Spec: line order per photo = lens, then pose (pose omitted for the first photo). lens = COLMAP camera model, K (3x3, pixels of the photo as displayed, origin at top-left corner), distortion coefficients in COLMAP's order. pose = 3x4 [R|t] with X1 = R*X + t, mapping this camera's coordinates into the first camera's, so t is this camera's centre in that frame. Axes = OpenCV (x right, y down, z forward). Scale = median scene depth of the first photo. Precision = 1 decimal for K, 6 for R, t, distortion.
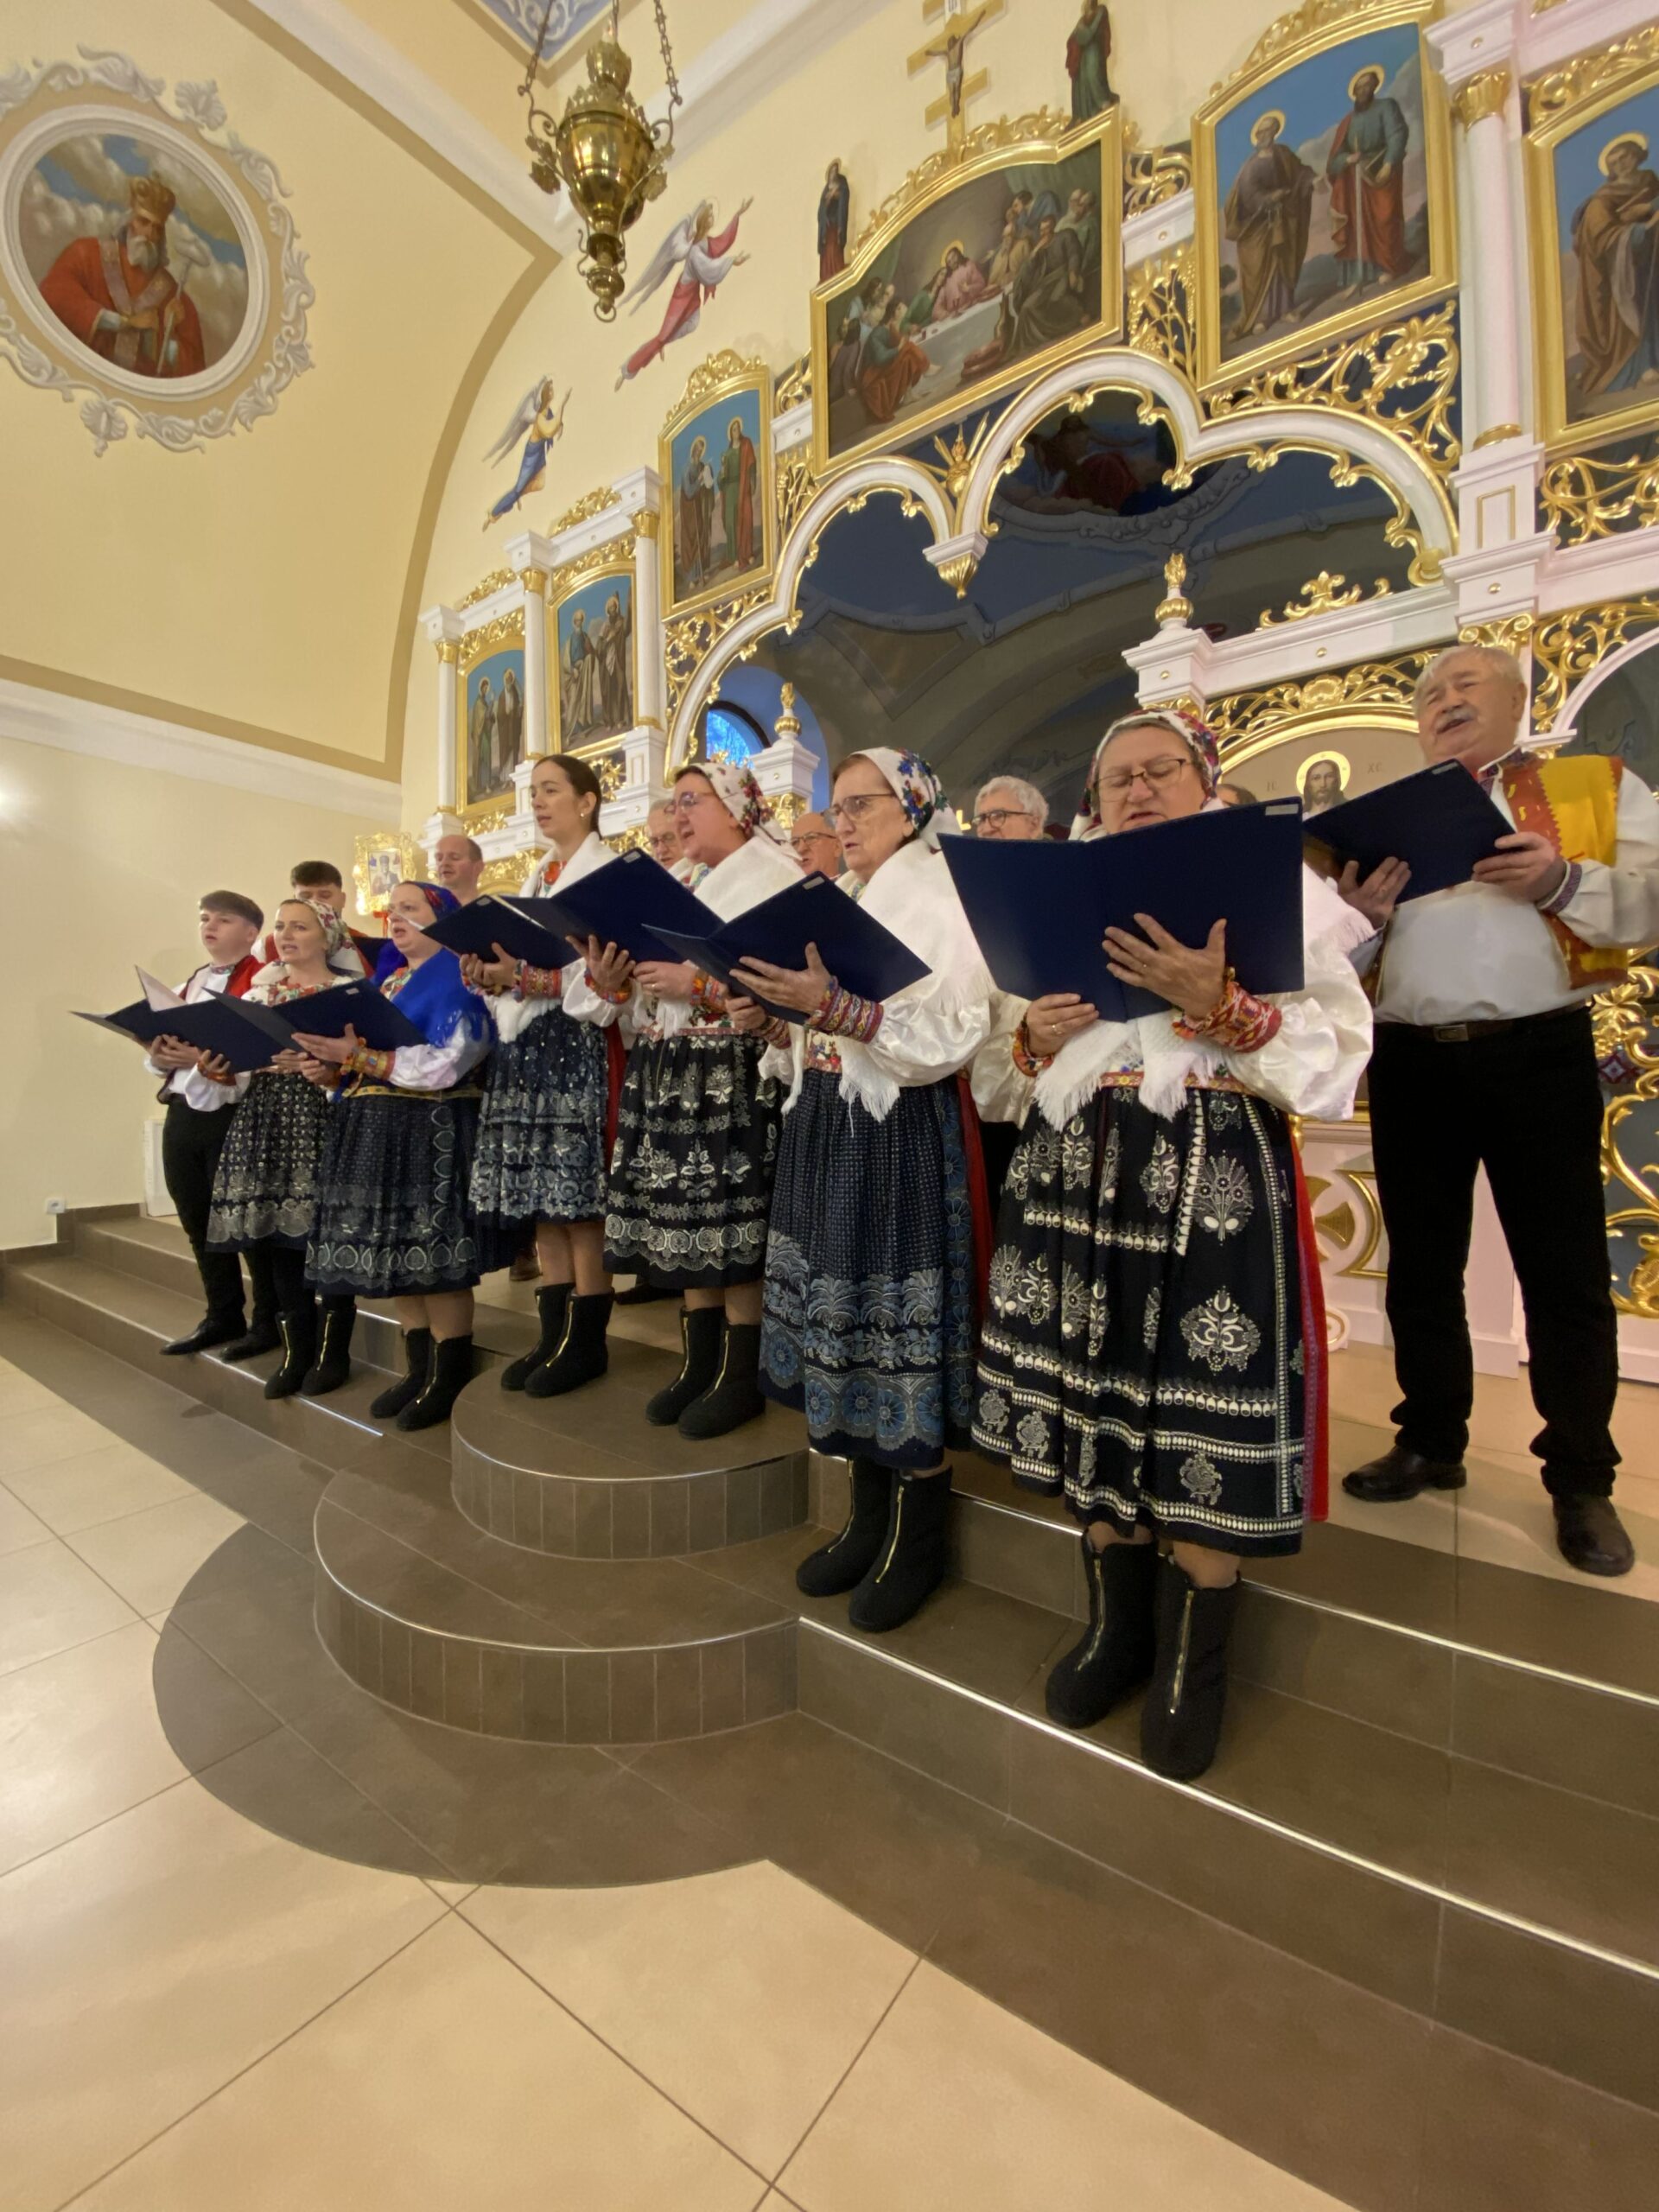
lens RADIAL K [[885.6, 0, 826.7], [0, 885.6, 1101.7], [0, 0, 1]] dist [0.017131, -0.019318]
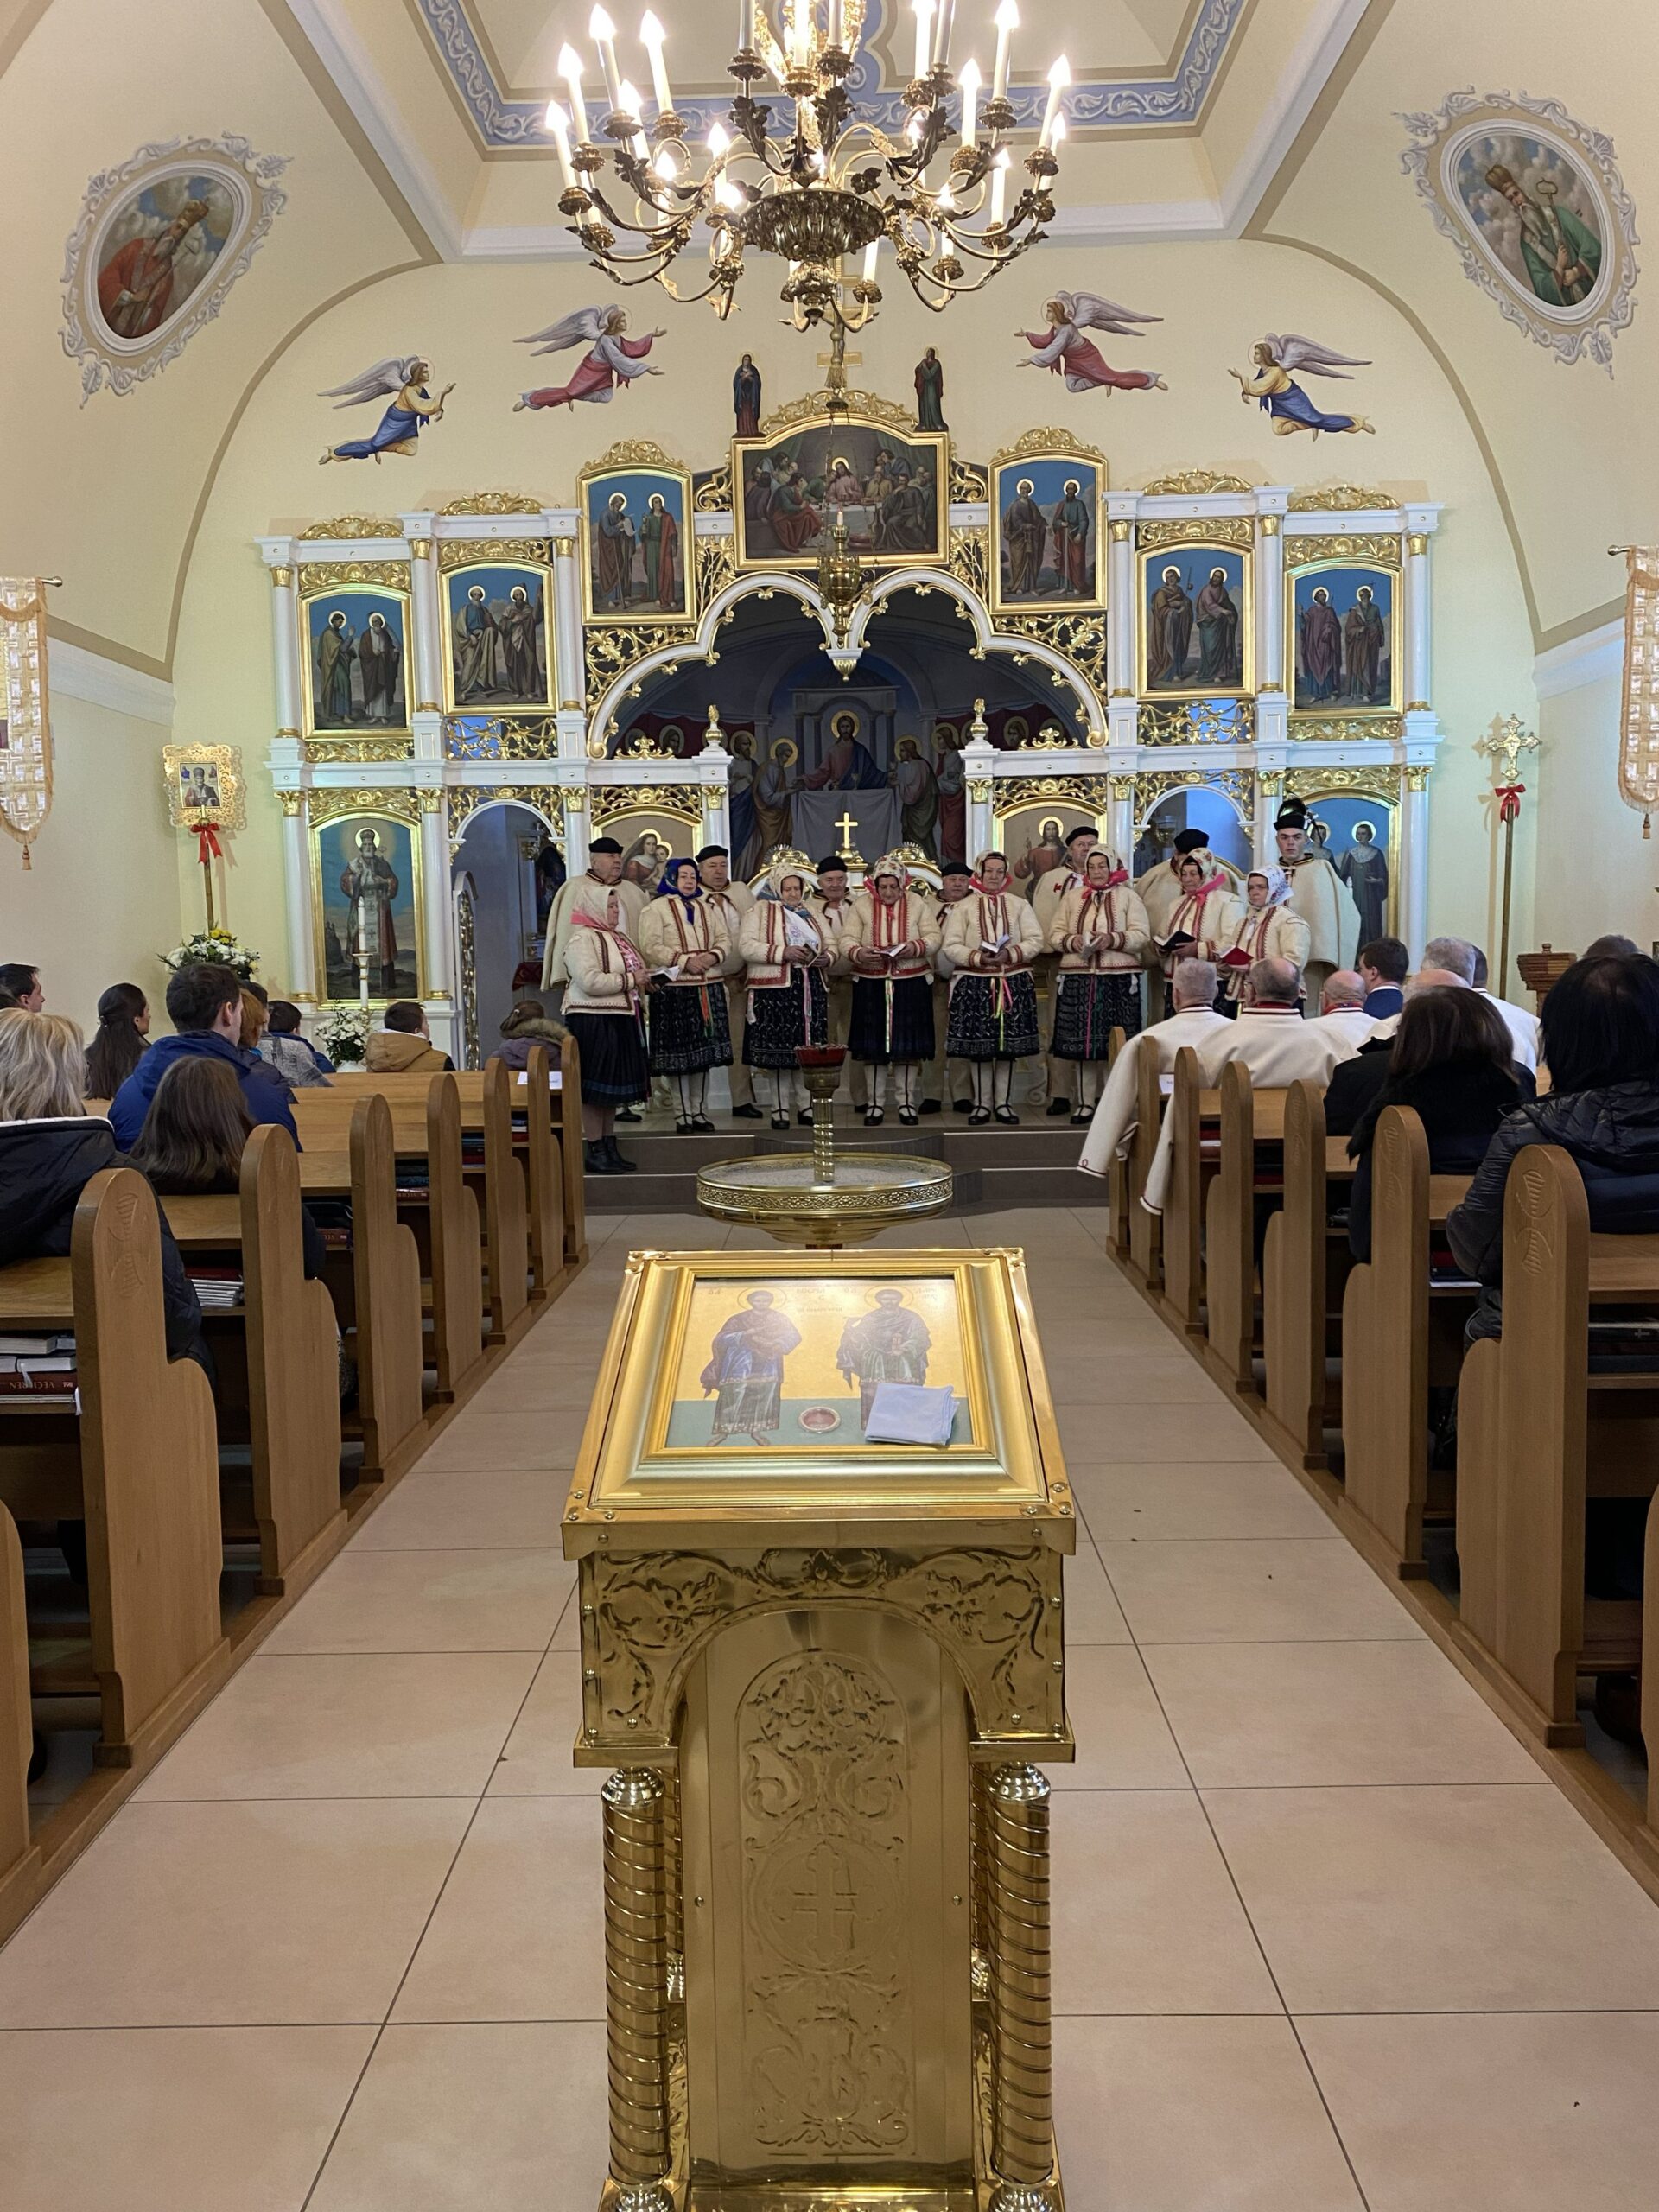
lens RADIAL K [[1688.7, 0, 834.0], [0, 1688.7, 1107.6], [0, 0, 1]] dist [-0.006324, 0.003403]
pose [[0.829970, -0.064153, 0.554107, -1.870236], [0.036551, 0.997484, 0.060738, 0.010294], [-0.556610, -0.030157, 0.830227, -1.783133]]
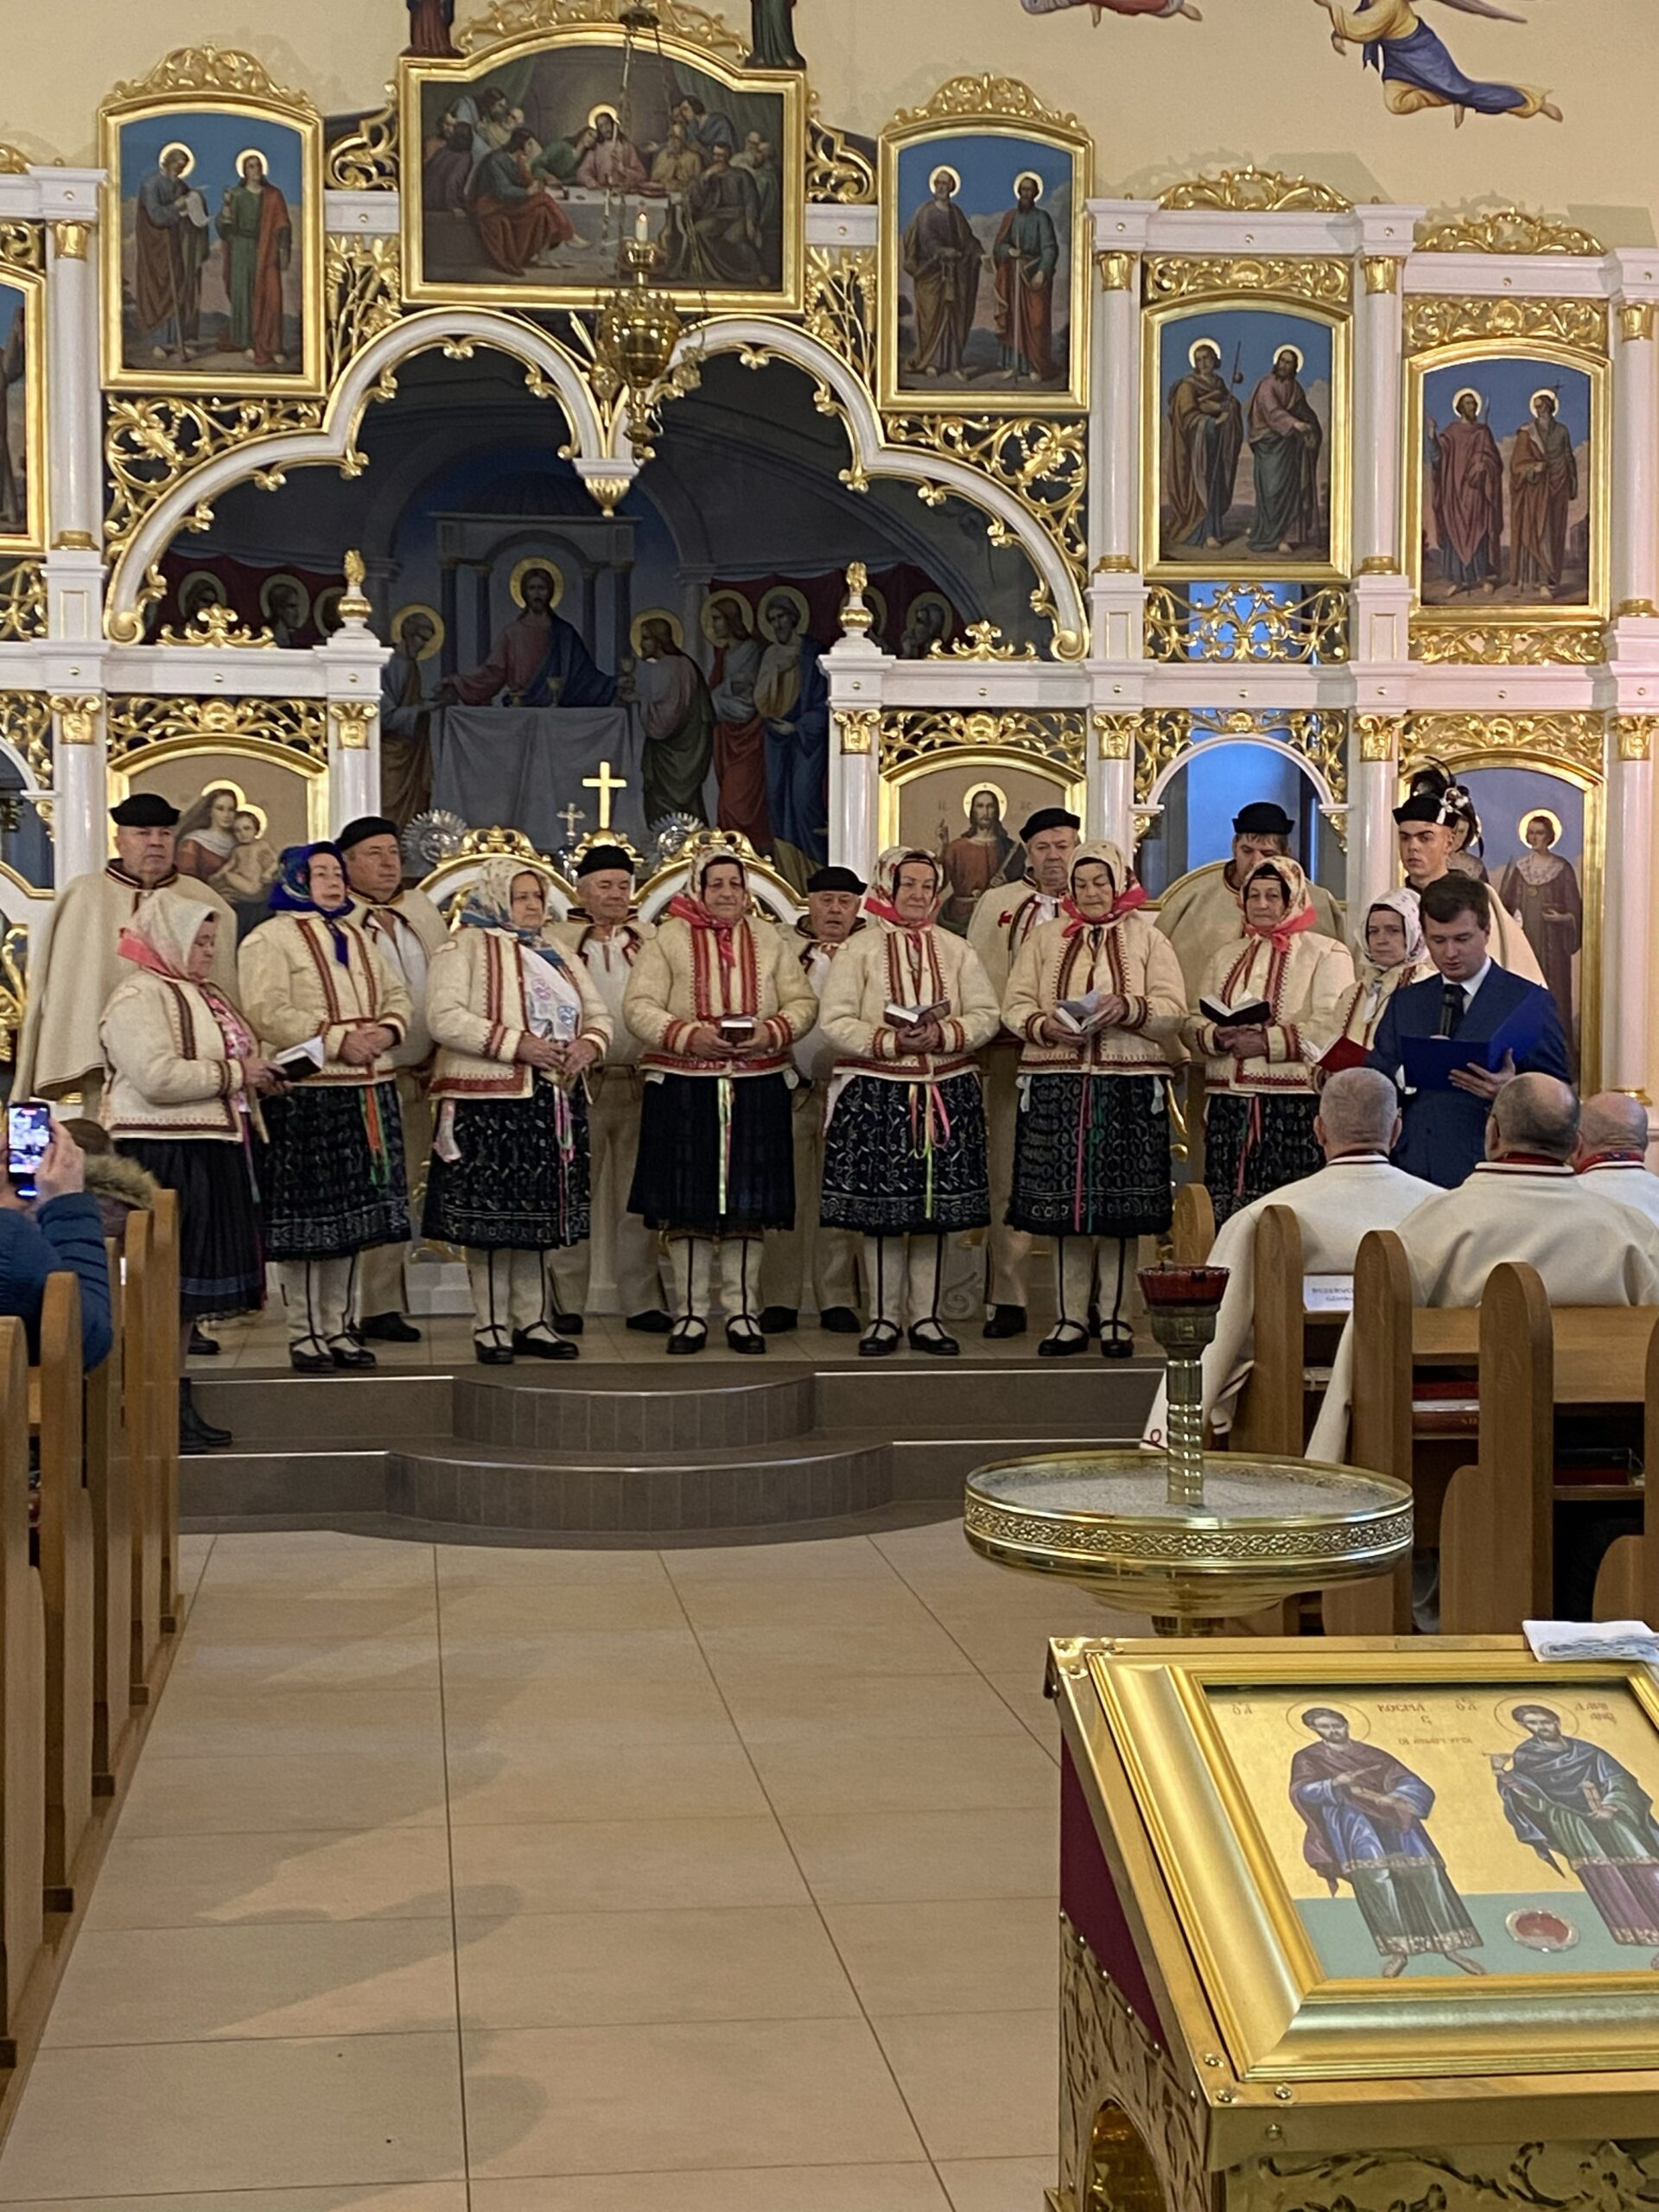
lens RADIAL K [[3257.3, 0, 883.6], [0, 3257.3, 1094.1], [0, 0, 1]] dist [0.125794, -0.542618]
pose [[0.733742, -0.015010, 0.679262, -2.099304], [0.019347, 0.999812, 0.001195, -0.021330], [-0.679153, 0.012265, 0.733895, -1.717033]]
